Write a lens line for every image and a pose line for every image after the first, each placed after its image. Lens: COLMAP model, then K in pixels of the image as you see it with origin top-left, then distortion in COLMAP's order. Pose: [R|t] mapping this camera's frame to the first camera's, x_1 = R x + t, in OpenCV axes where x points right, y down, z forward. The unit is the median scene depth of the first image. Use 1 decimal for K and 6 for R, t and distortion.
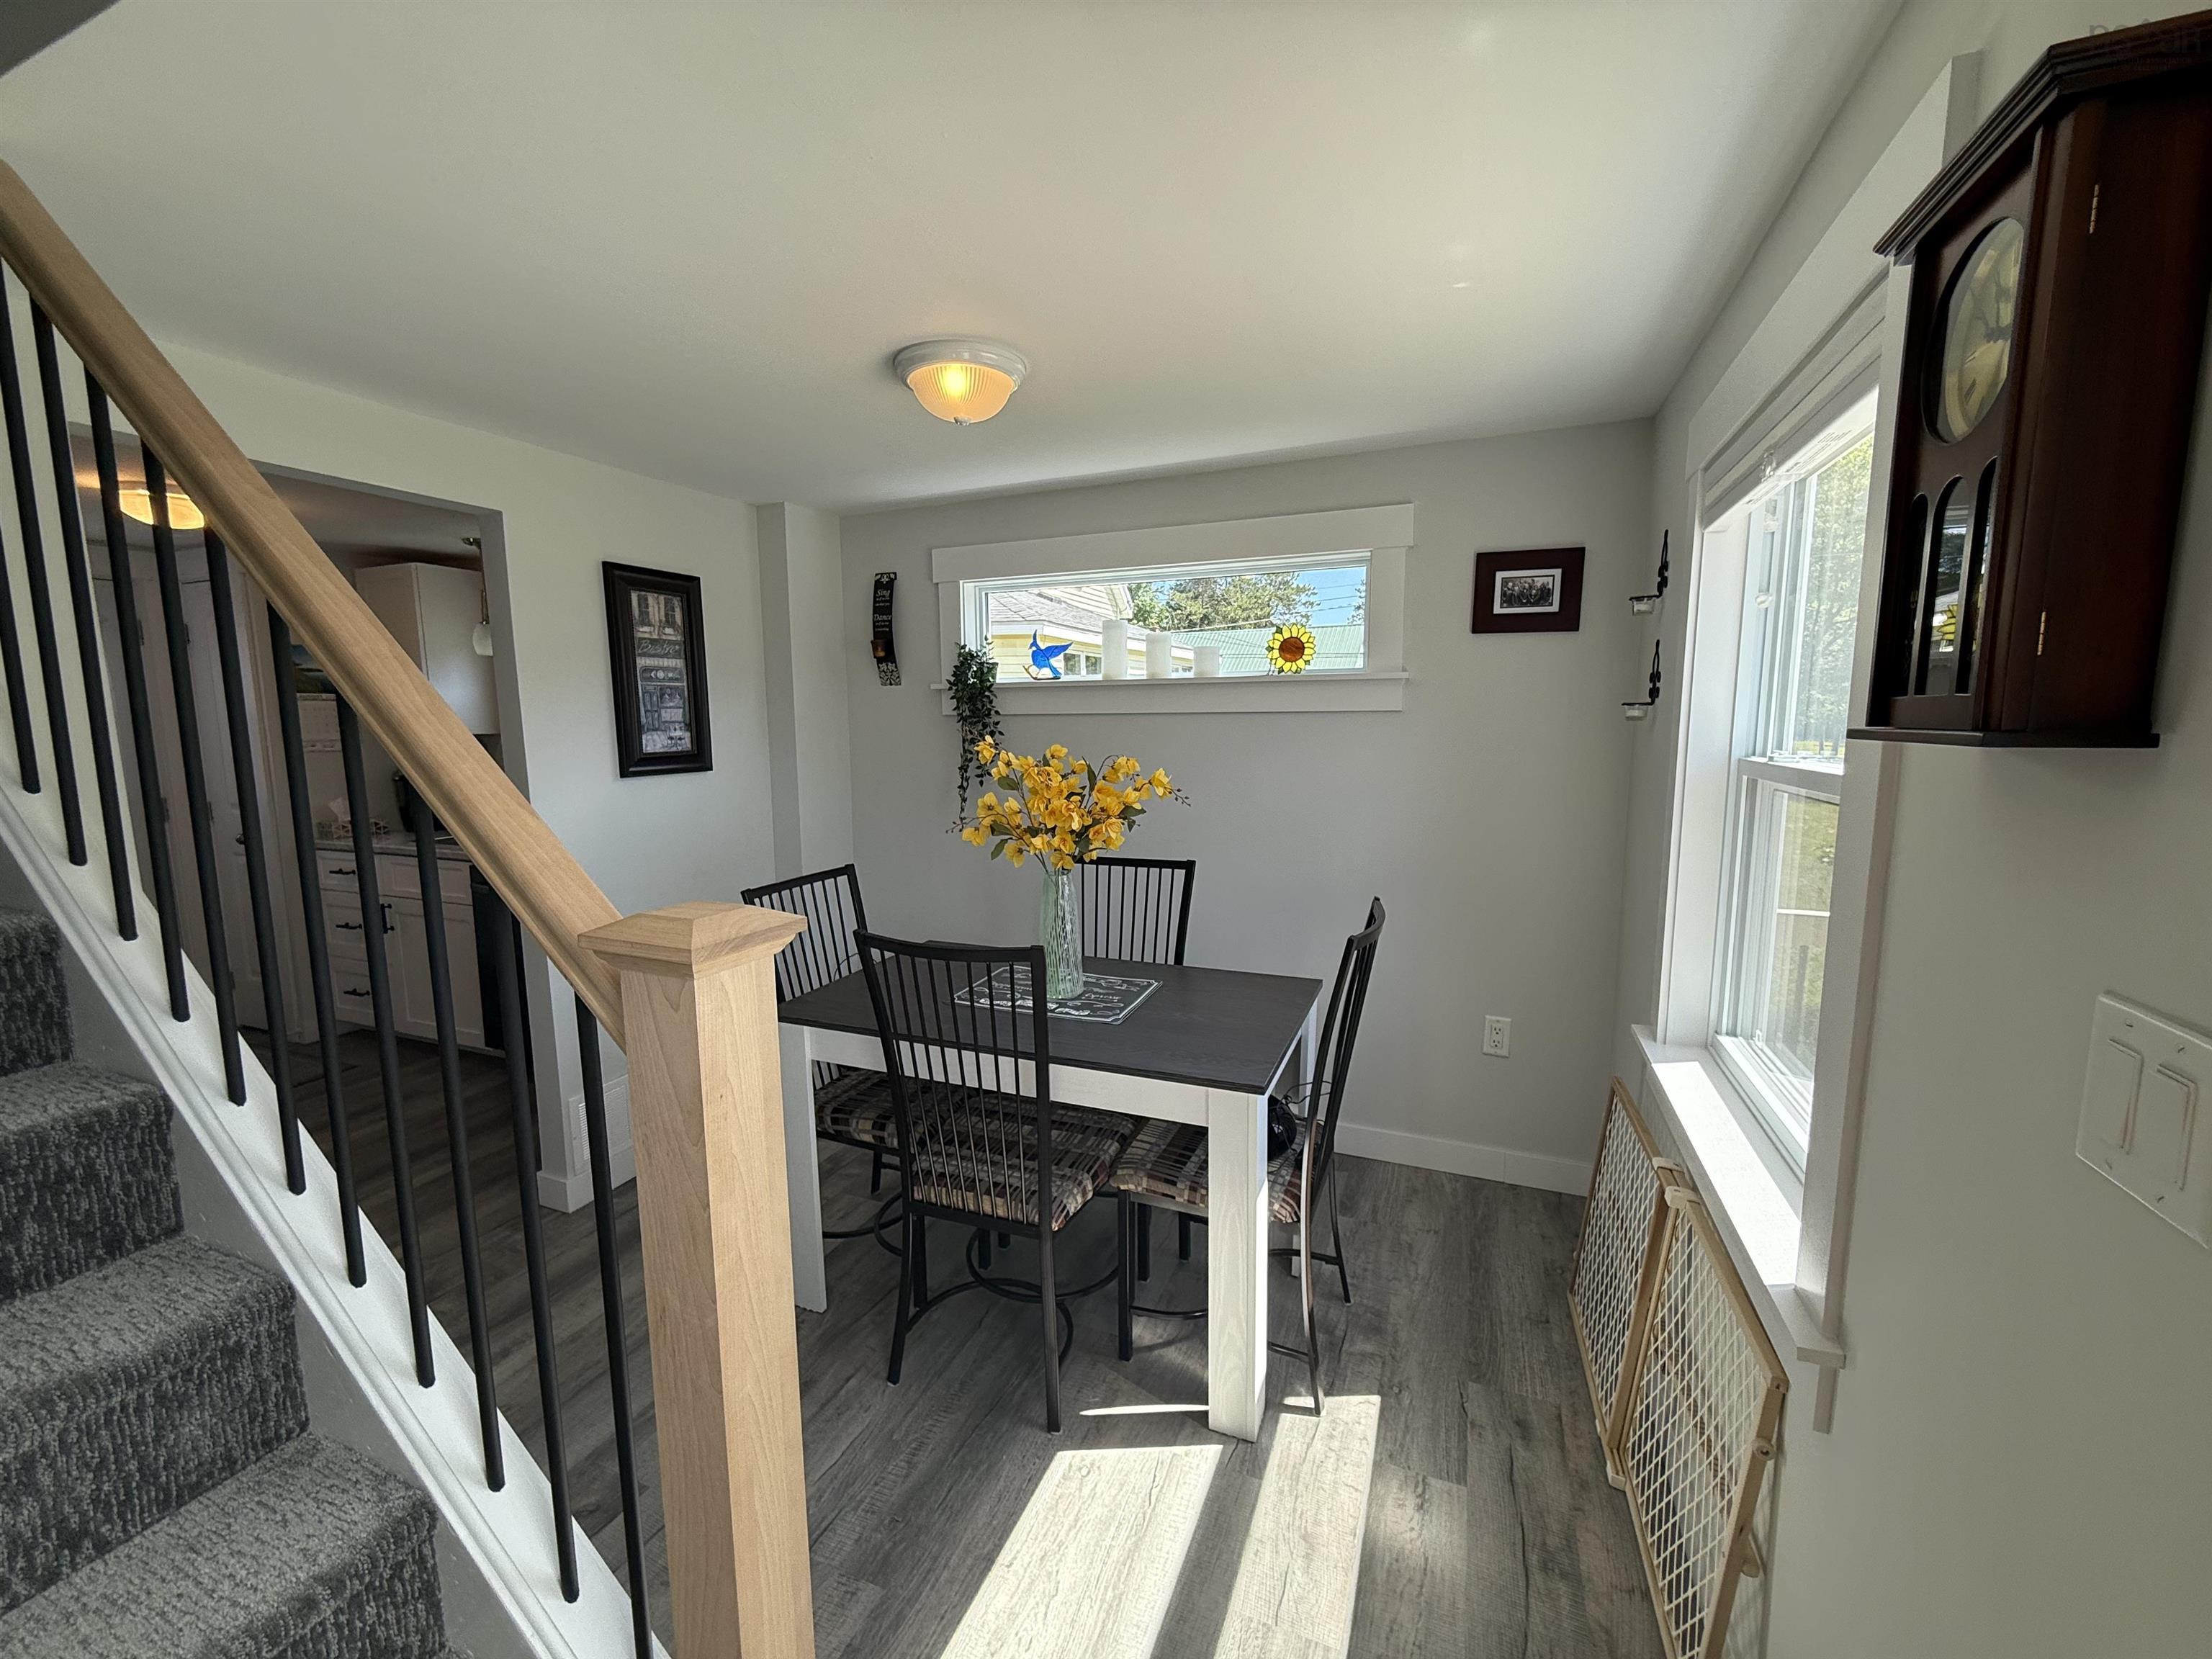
lens RADIAL K [[880.1, 0, 1116.3], [0, 880.1, 830.9], [0, 0, 1]] dist [0.000829, -0.000196]
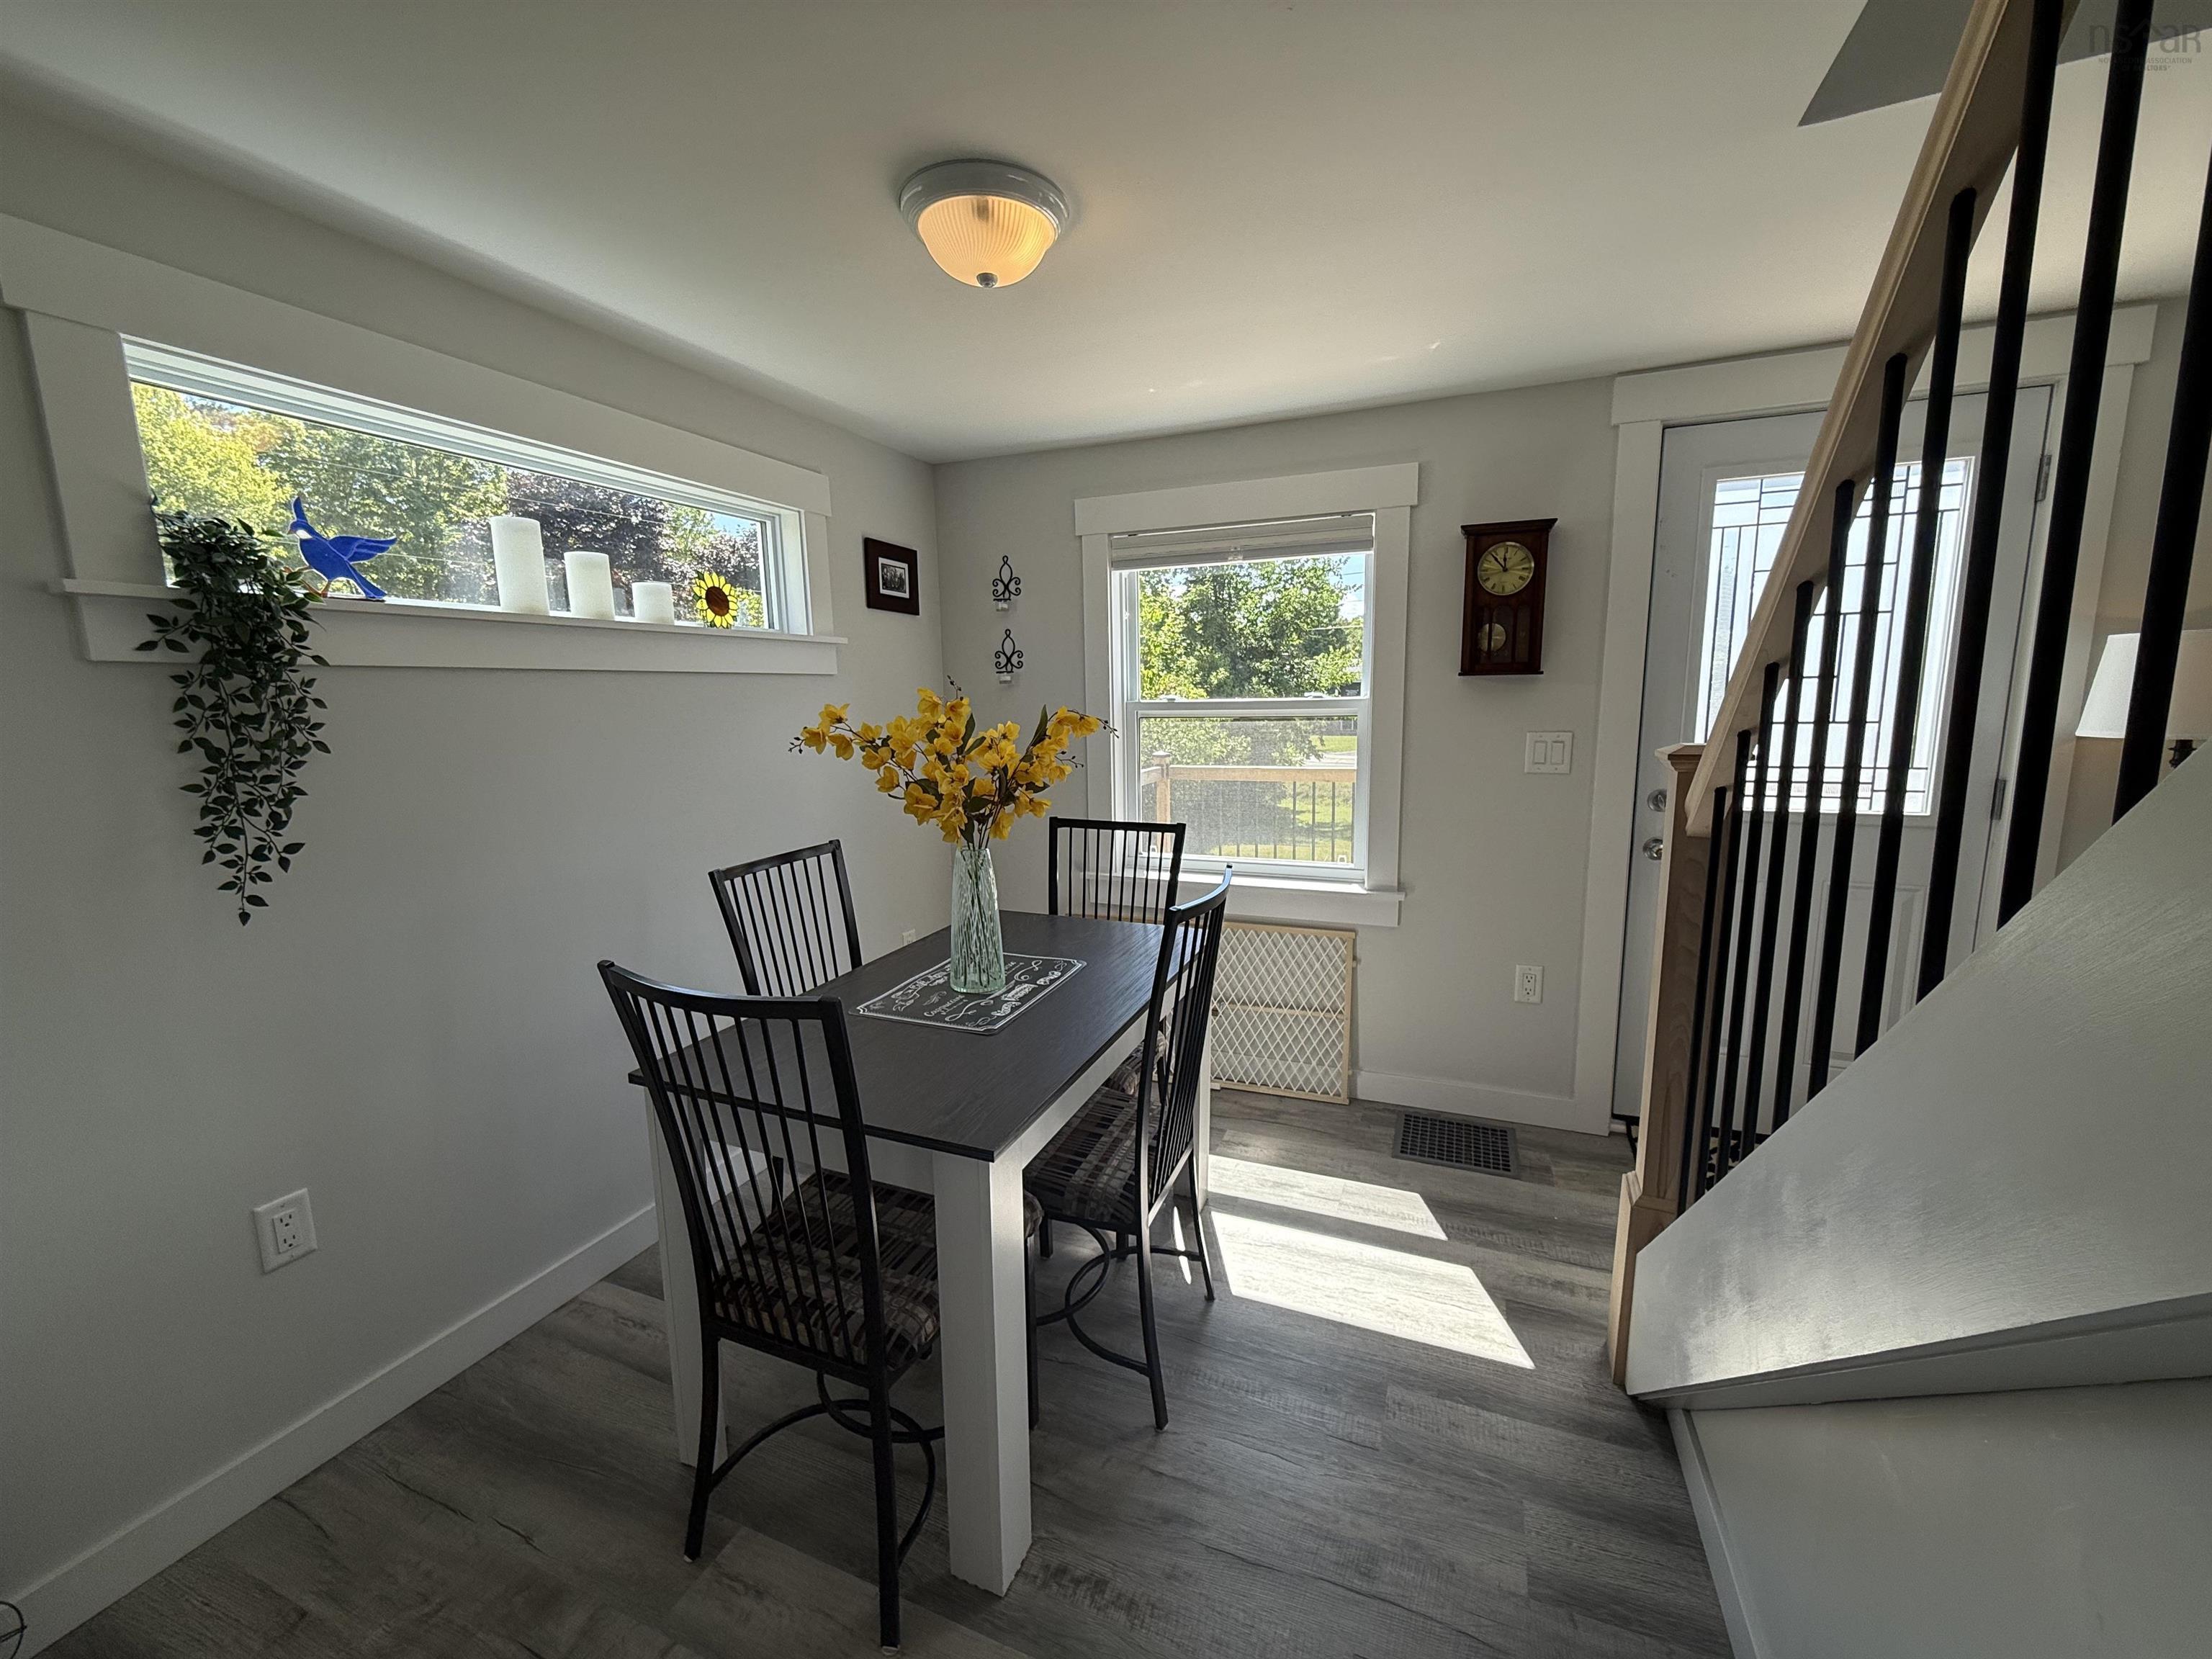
lens RADIAL K [[880.1, 0, 1109.4], [0, 880.1, 829.2], [0, 0, 1]] dist [0.000829, -0.000196]
pose [[0.006755, -0.146242, 0.989226, -0.776412], [0.144030, 0.979076, 0.143758, -0.063575], [-0.989550, 0.141508, 0.027677, 0.711694]]
